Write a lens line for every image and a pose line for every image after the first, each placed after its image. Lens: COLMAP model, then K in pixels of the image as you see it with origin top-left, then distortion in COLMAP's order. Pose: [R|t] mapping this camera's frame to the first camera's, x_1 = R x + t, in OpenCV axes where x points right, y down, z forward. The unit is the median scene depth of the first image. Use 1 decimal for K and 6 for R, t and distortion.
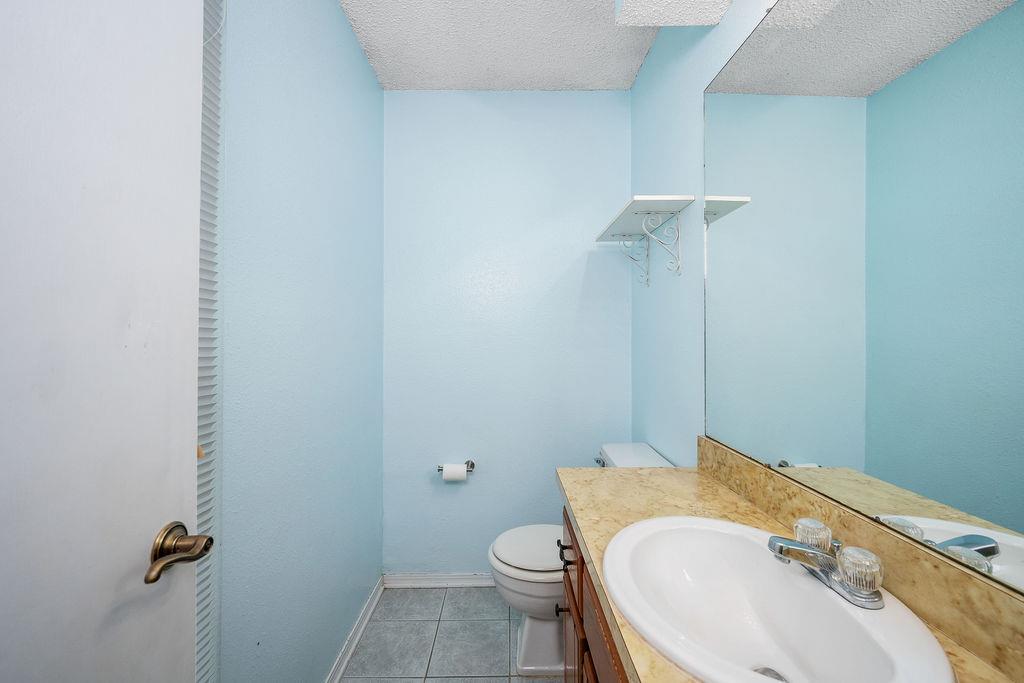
lens RADIAL K [[424.8, 0, 508.7], [0, 424.8, 331.7], [0, 0, 1]] dist [-0.003401, 0.000632]
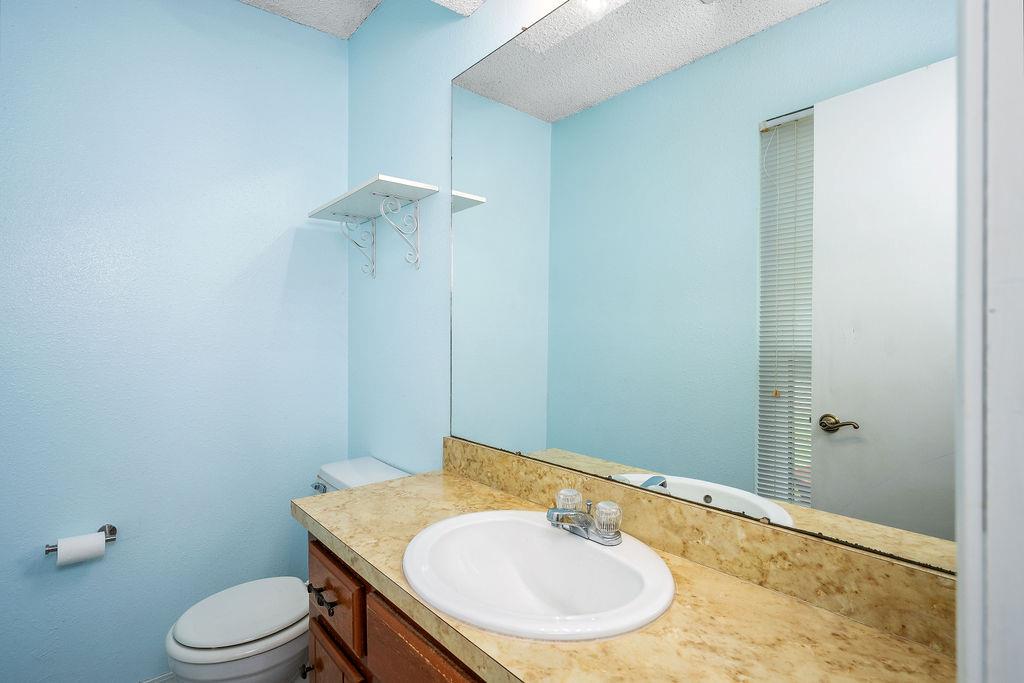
lens RADIAL K [[513.5, 0, 505.6], [0, 513.5, 344.8], [0, 0, 1]] dist [-0.002066, -0.002408]
pose [[0.770960, -0.013302, 0.636745, -0.234156], [-0.005117, 0.999620, 0.027079, 0.001997], [-0.636863, -0.024135, 0.770599, 0.013139]]
